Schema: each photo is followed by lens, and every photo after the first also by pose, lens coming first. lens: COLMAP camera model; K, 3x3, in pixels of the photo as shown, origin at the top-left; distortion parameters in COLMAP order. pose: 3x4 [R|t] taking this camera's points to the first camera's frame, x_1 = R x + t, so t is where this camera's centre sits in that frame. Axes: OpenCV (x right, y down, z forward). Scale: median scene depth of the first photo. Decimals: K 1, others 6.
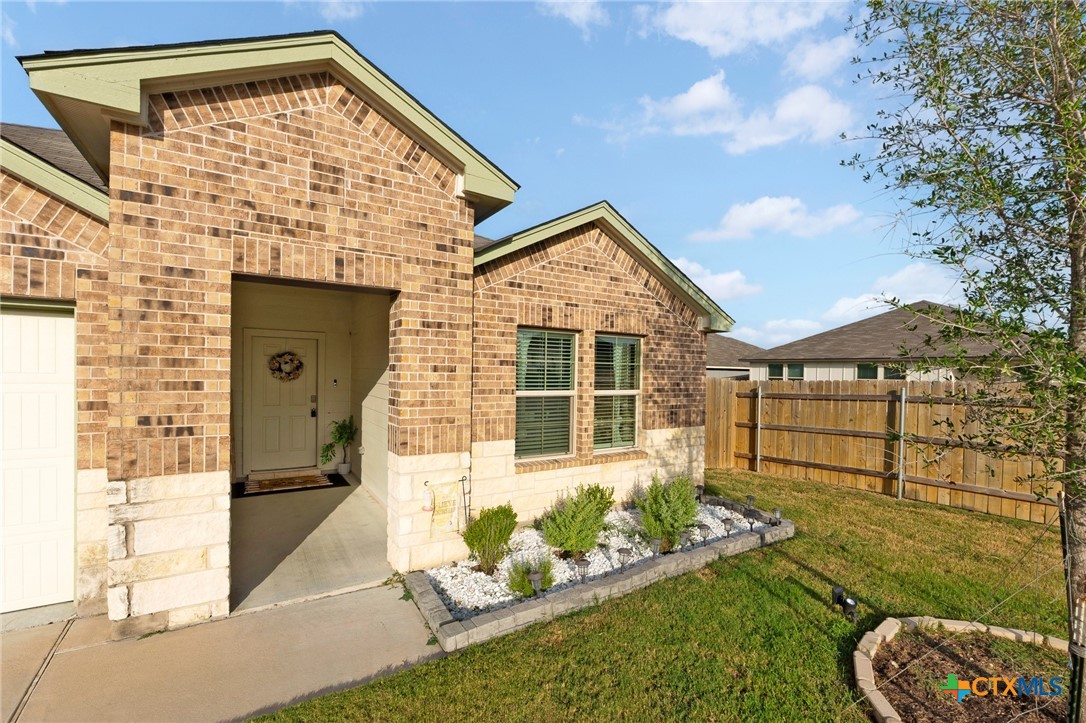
lens RADIAL K [[476.2, 0, 546.8], [0, 476.2, 390.6], [0, 0, 1]] dist [-0.005253, -0.000217]
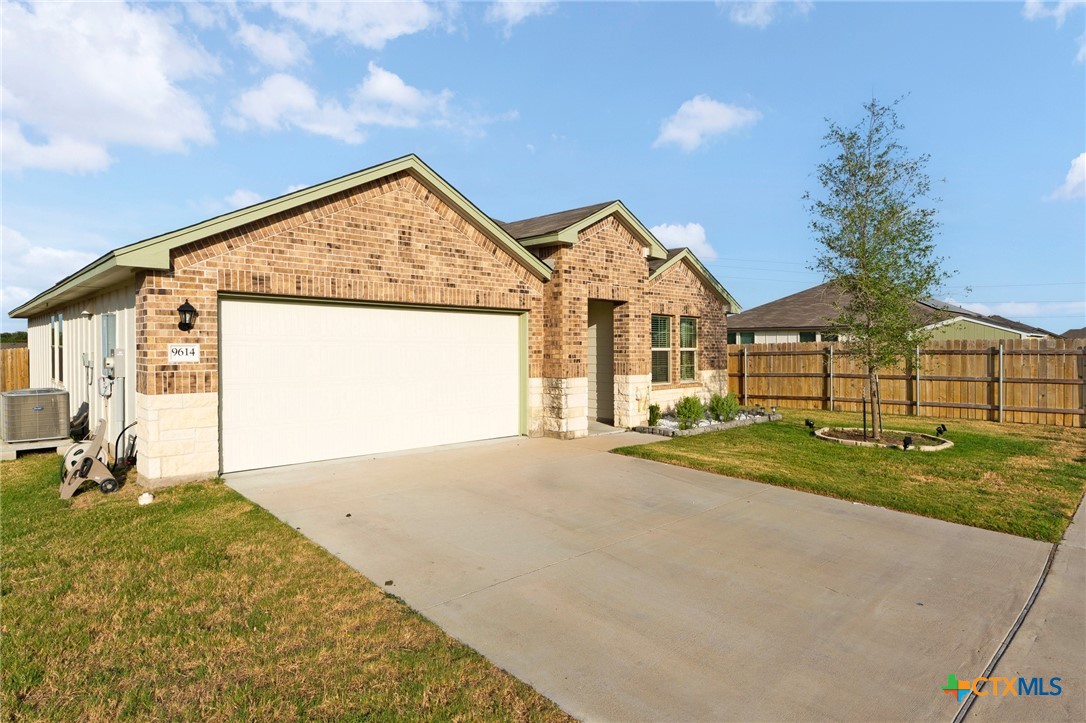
lens RADIAL K [[626.2, 0, 543.0], [0, 626.2, 361.5], [0, 0, 1]] dist [0.002372, 0.000093]
pose [[0.979976, -0.018873, 0.198218, -0.910621], [0.021497, 0.999707, -0.011093, 0.068877], [-0.197951, 0.015132, 0.980095, -1.280975]]
